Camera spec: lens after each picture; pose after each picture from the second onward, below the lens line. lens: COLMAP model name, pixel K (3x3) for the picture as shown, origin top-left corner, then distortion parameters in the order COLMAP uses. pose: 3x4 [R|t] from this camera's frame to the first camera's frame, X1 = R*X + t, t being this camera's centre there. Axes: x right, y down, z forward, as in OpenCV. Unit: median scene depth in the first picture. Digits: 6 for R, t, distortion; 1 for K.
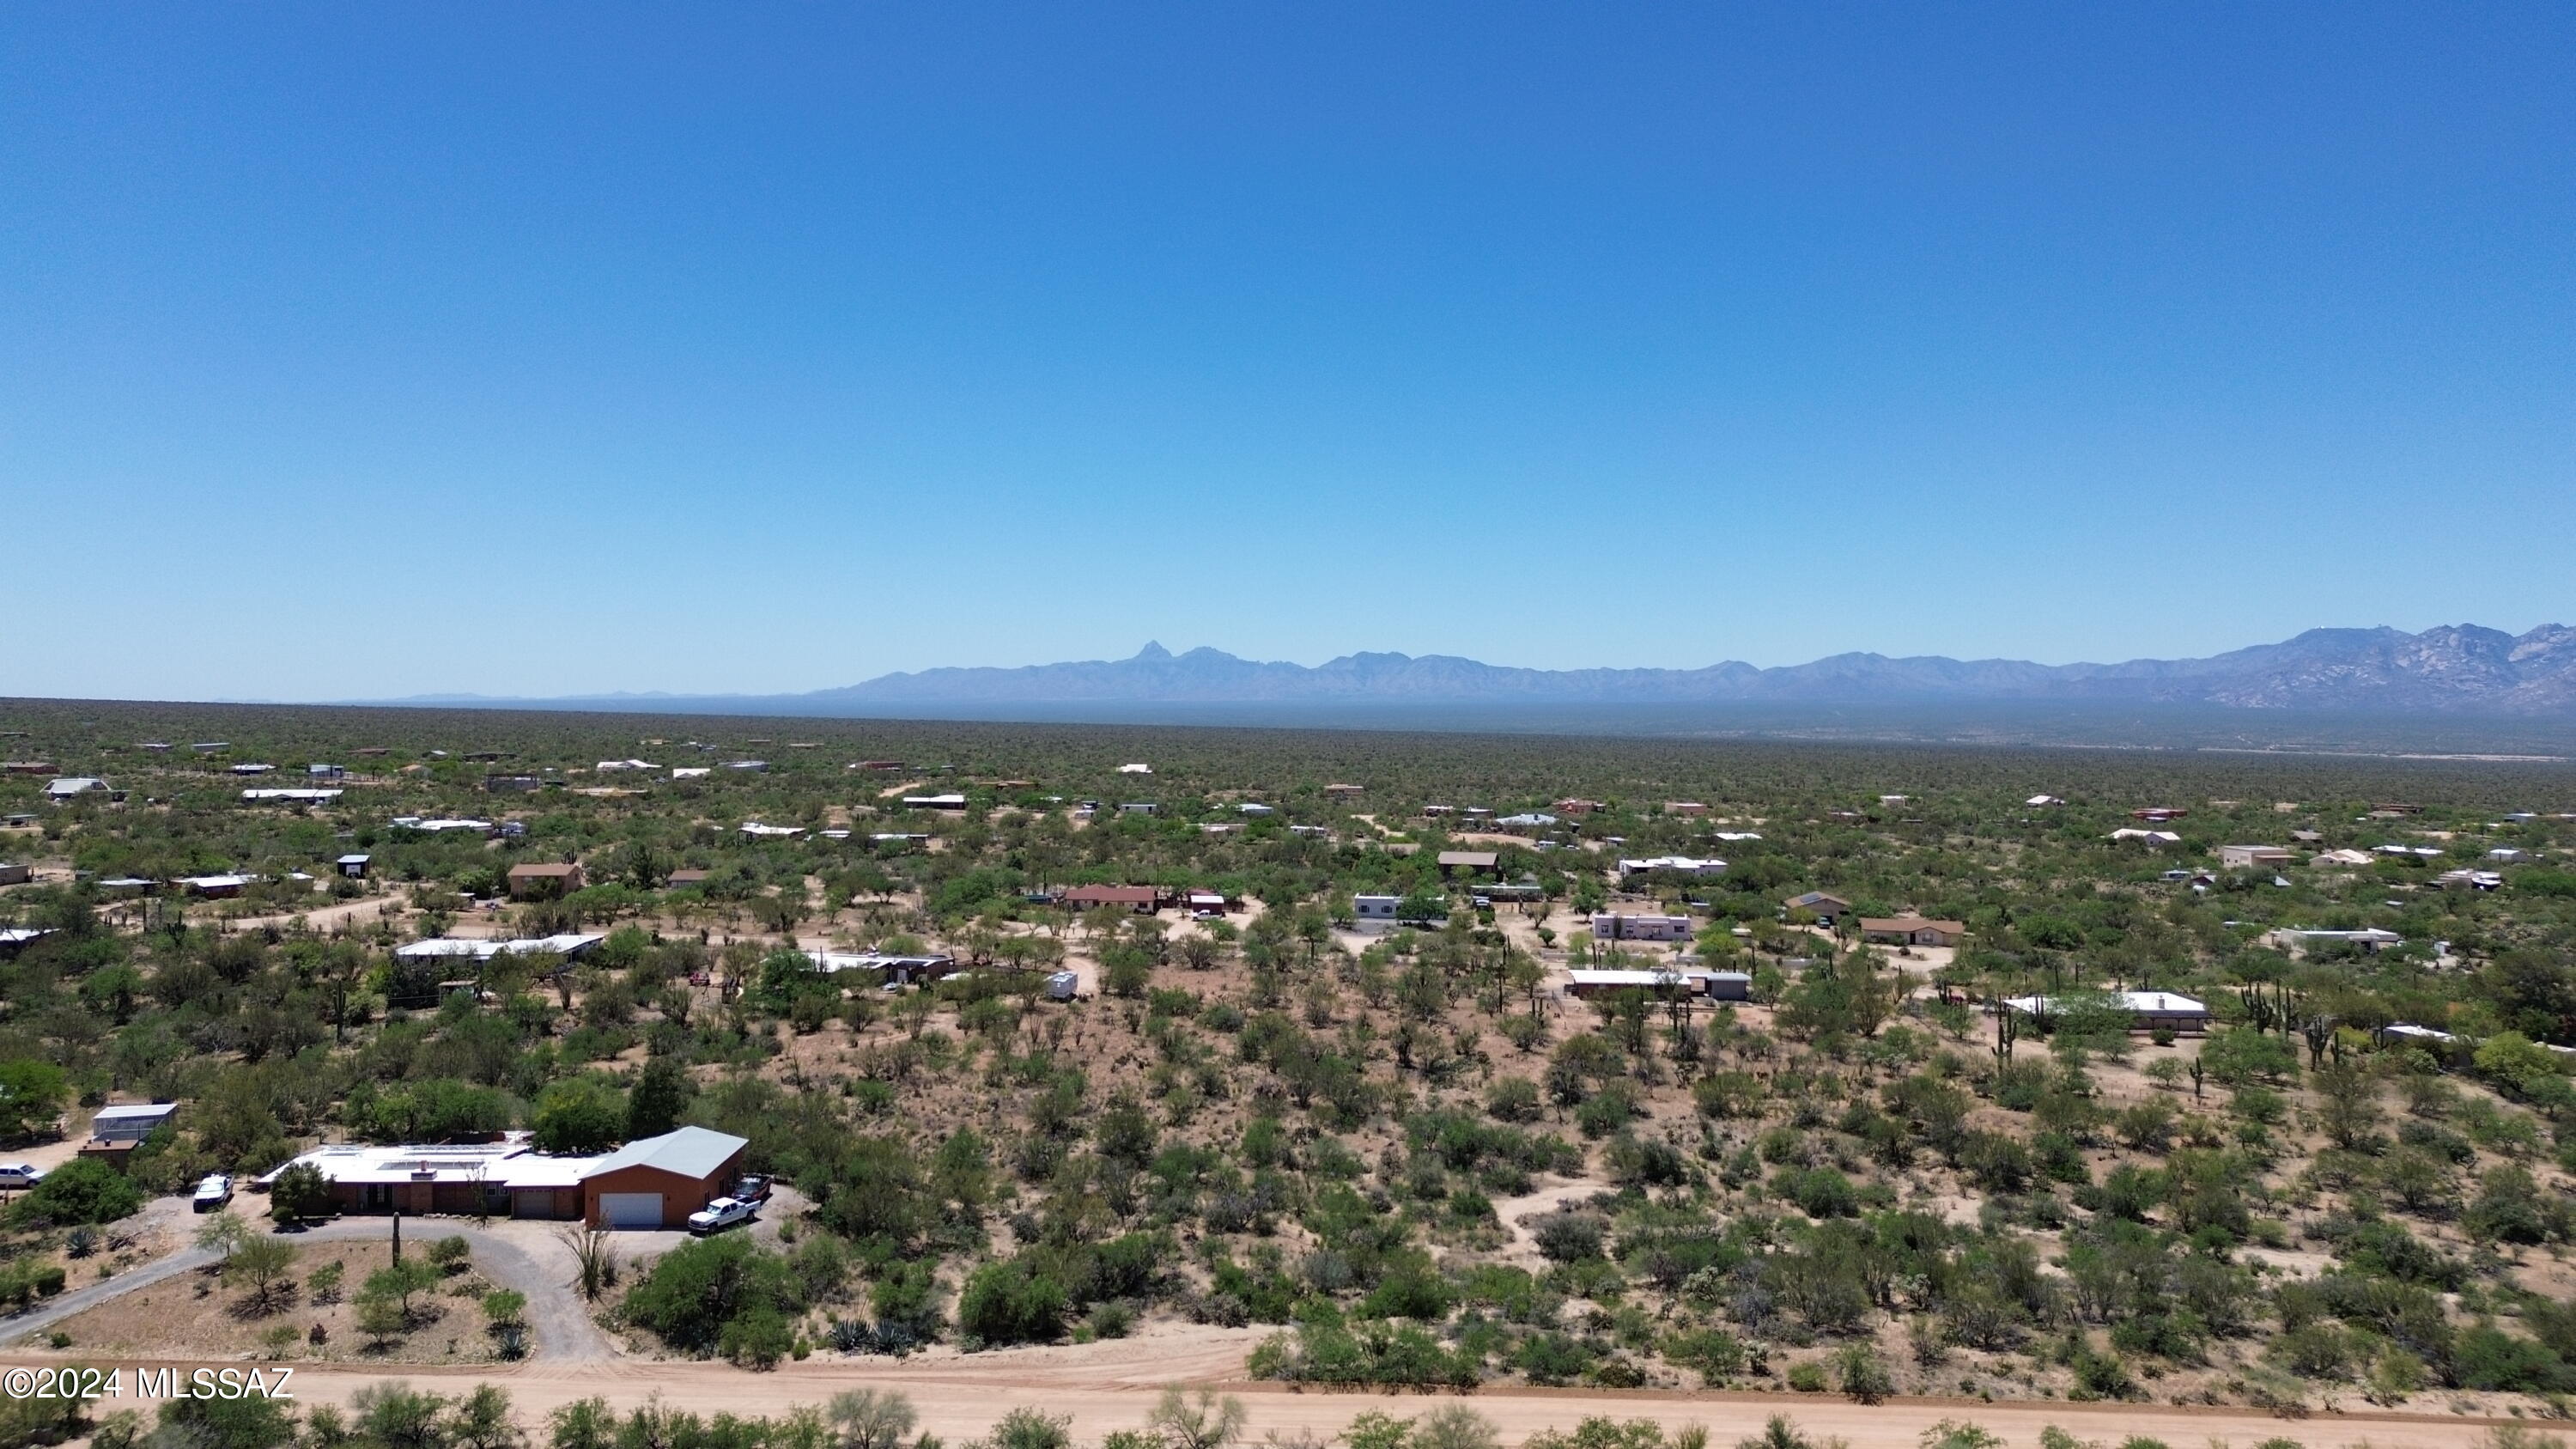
lens RADIAL K [[1828.4, 0, 1286.1], [0, 1828.4, 716.0], [0, 0, 1]] dist [0.086161, -0.088604]
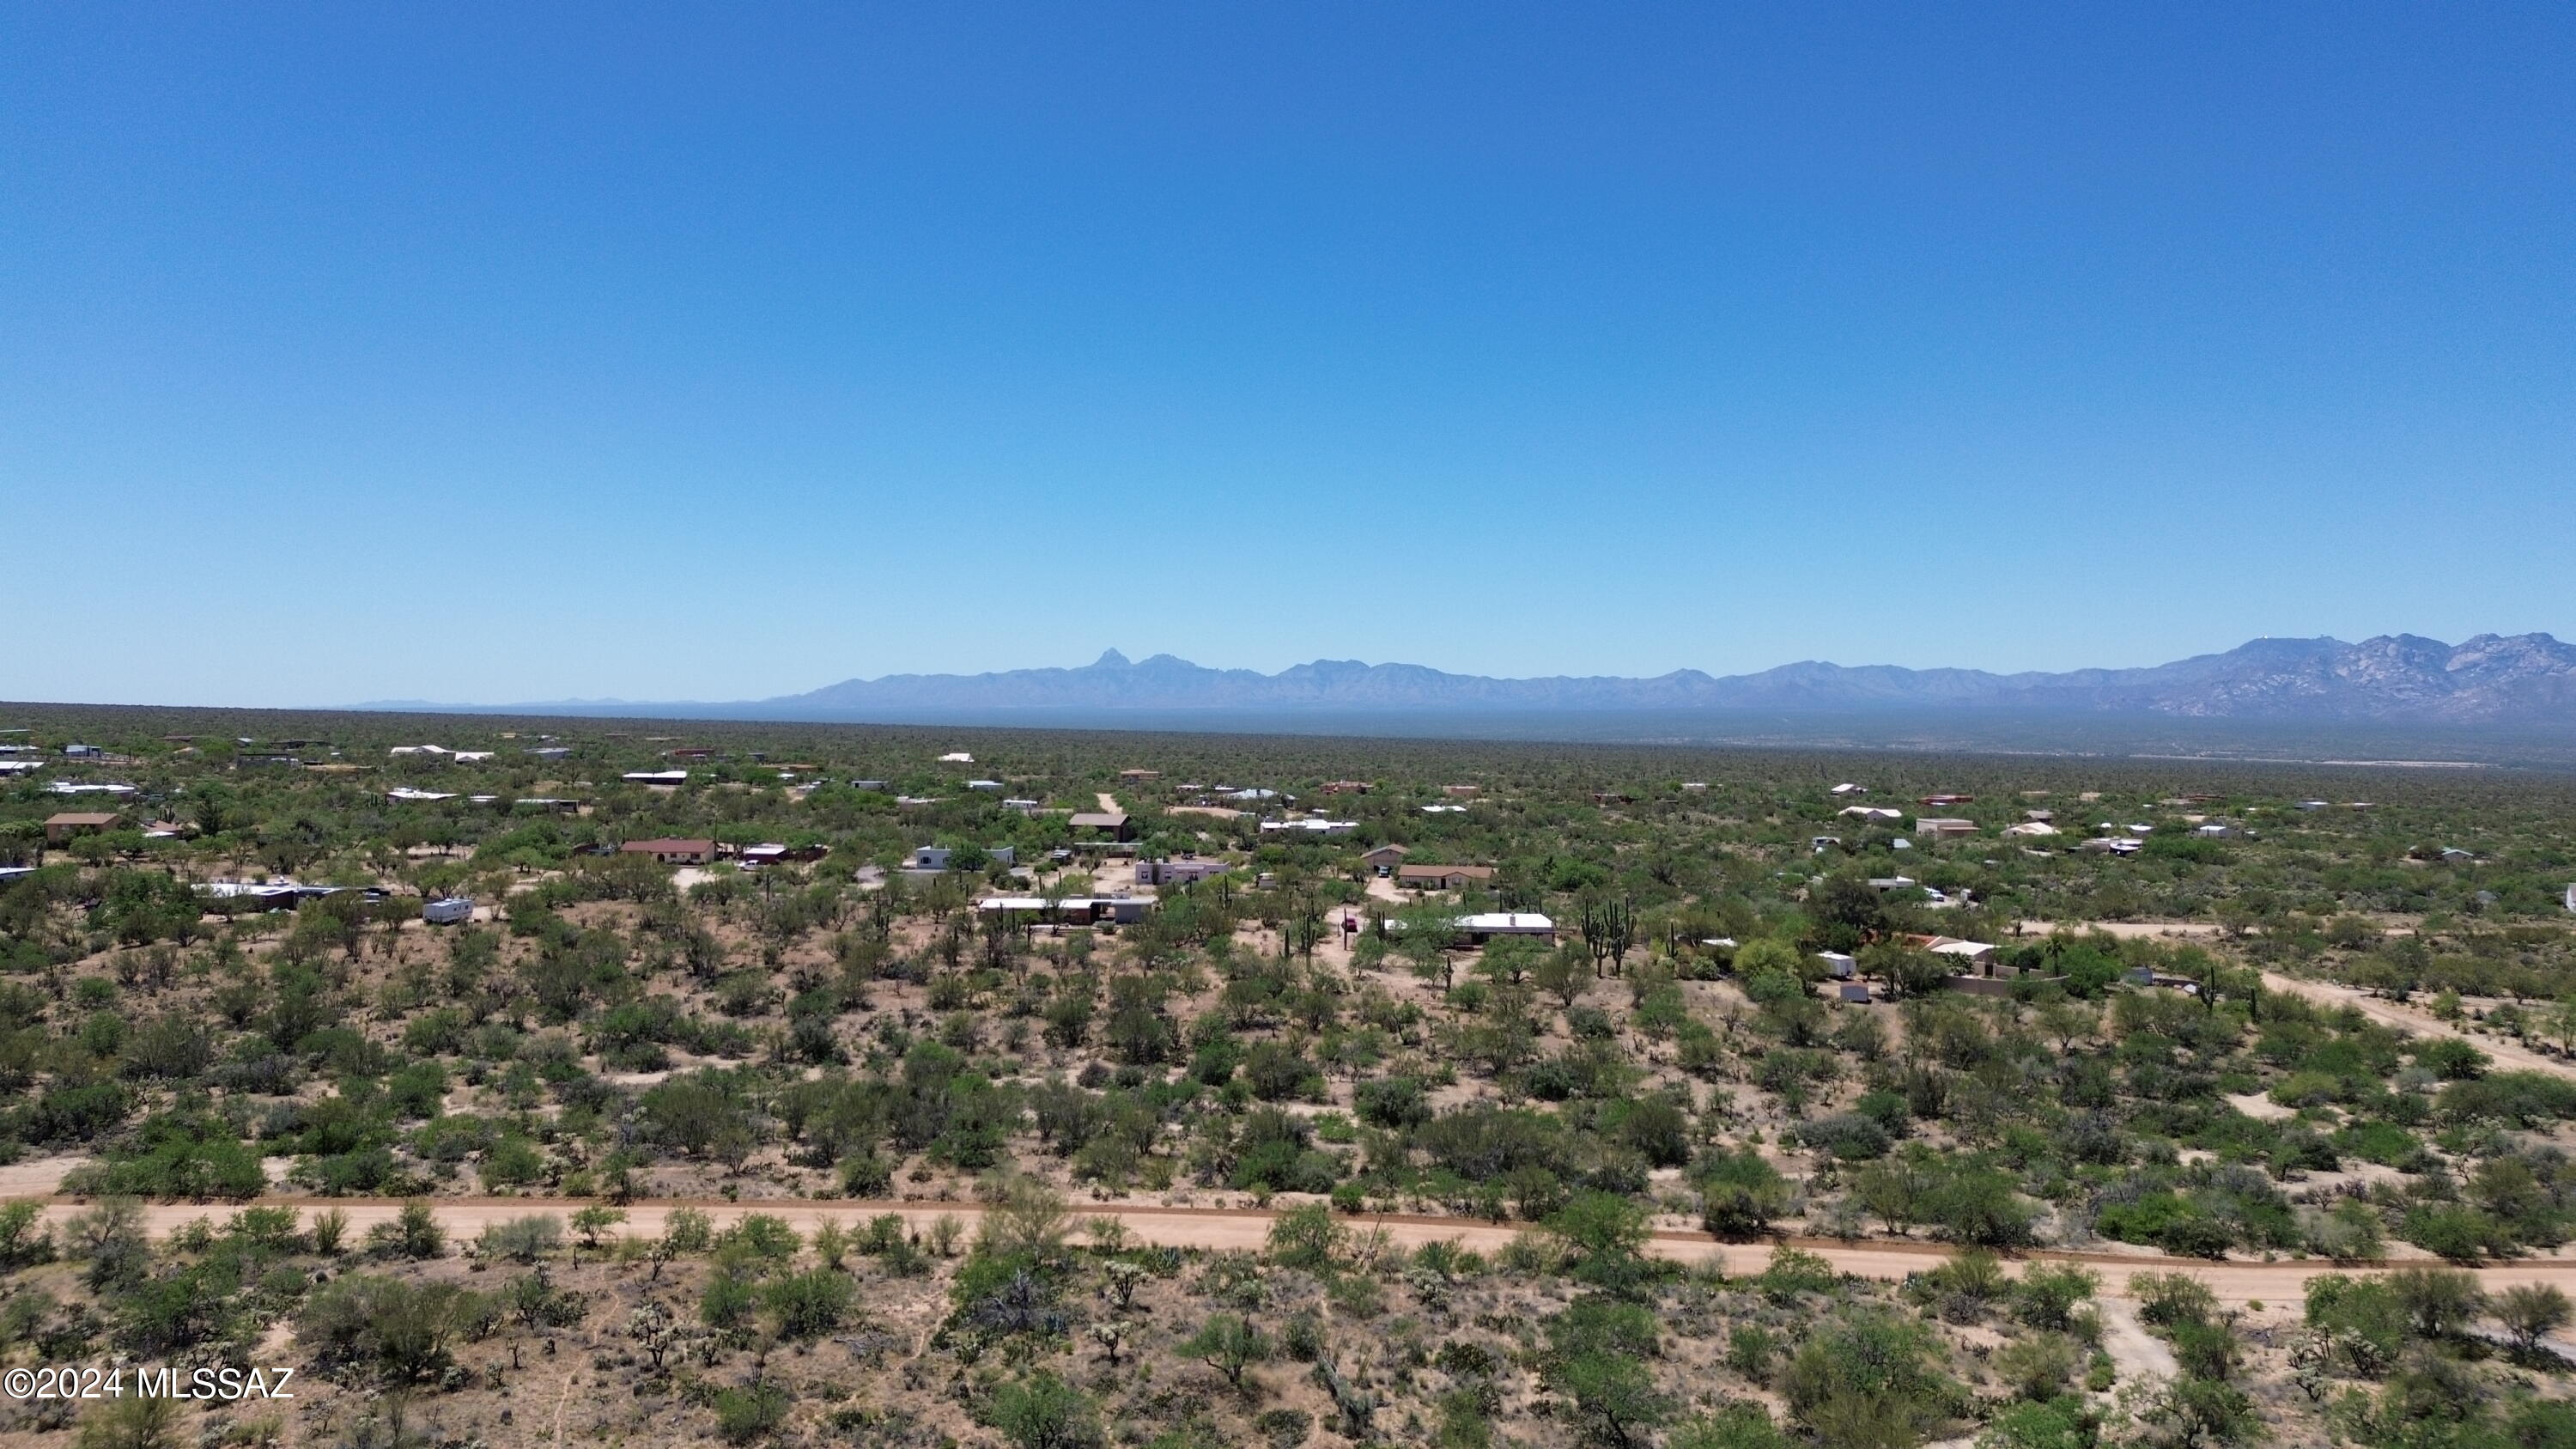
lens RADIAL K [[1828.4, 0, 1288.9], [0, 1828.4, 715.3], [0, 0, 1]] dist [0.086161, -0.088604]
pose [[0.999785, 0.001183, 0.020709, 0.110108], [-0.001078, 0.999987, -0.005059, 0.014852], [-0.020714, 0.005036, 0.999773, -0.013399]]
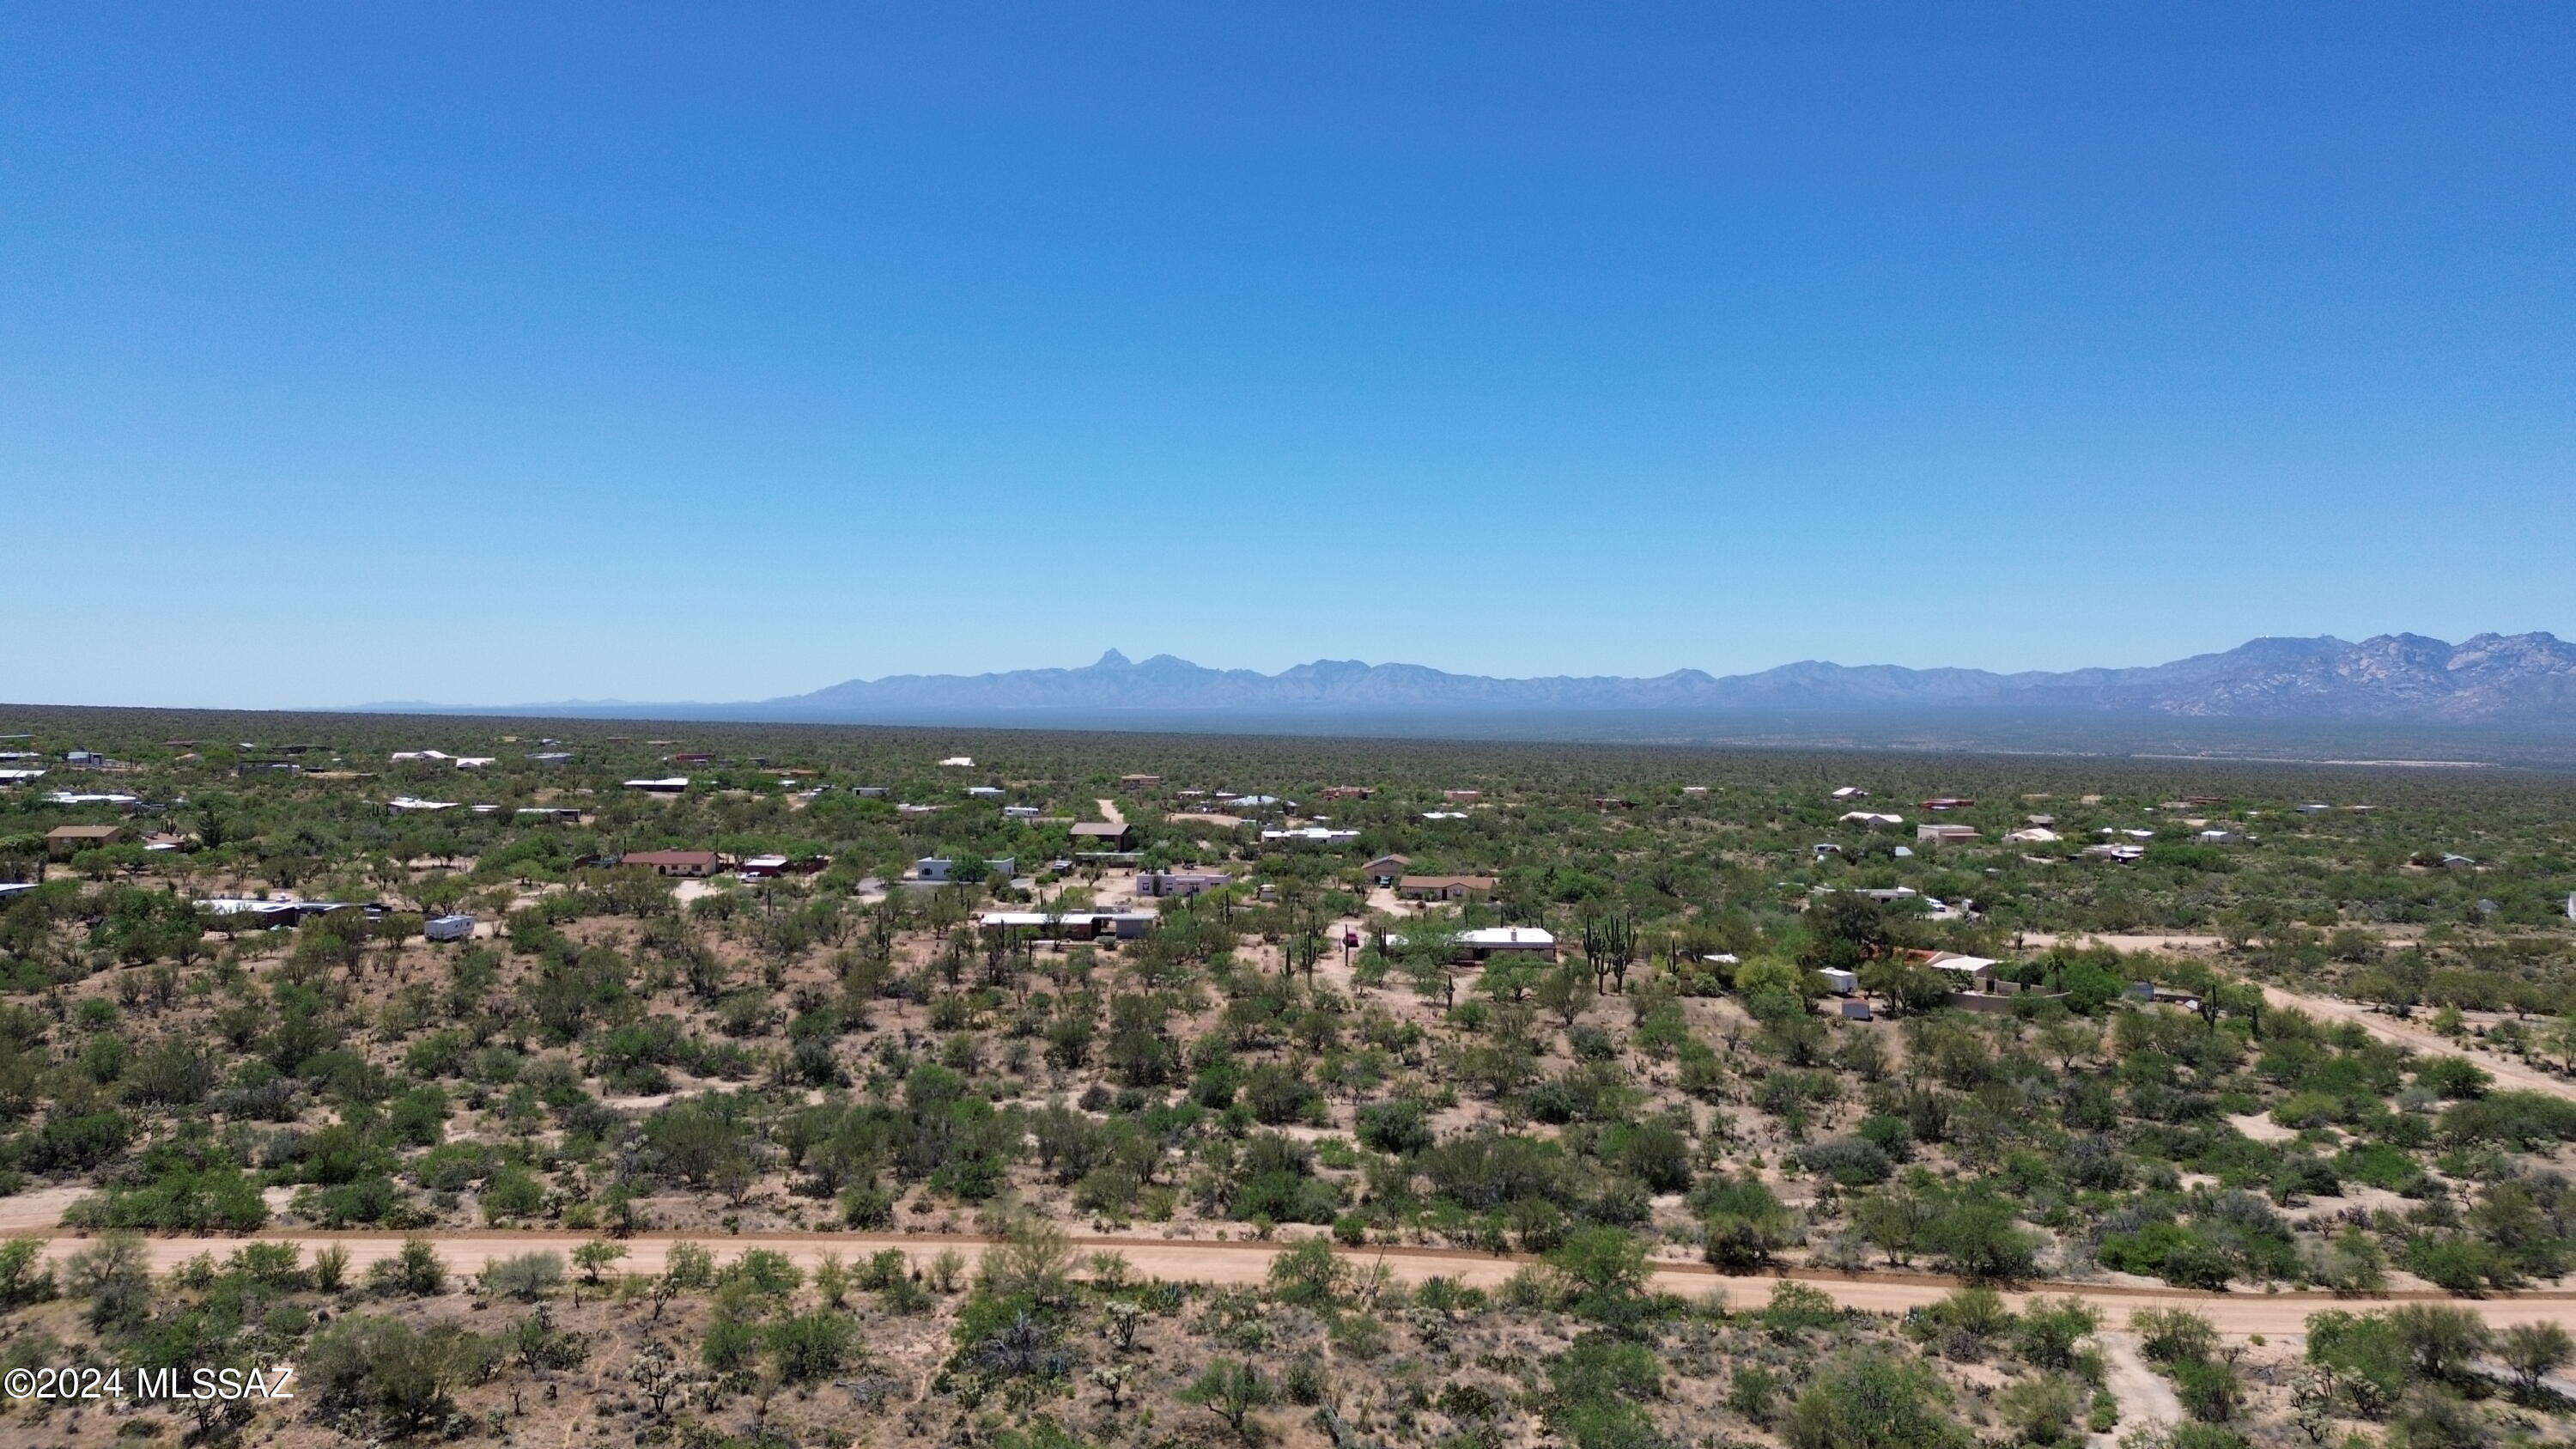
lens RADIAL K [[1828.4, 0, 1288.8], [0, 1828.4, 716.1], [0, 0, 1]] dist [0.086161, -0.088604]
pose [[0.999796, 0.000216, 0.020181, 0.110087], [-0.000123, 0.999989, -0.004621, 0.011842], [-0.020182, 0.004617, 0.999786, -0.013408]]
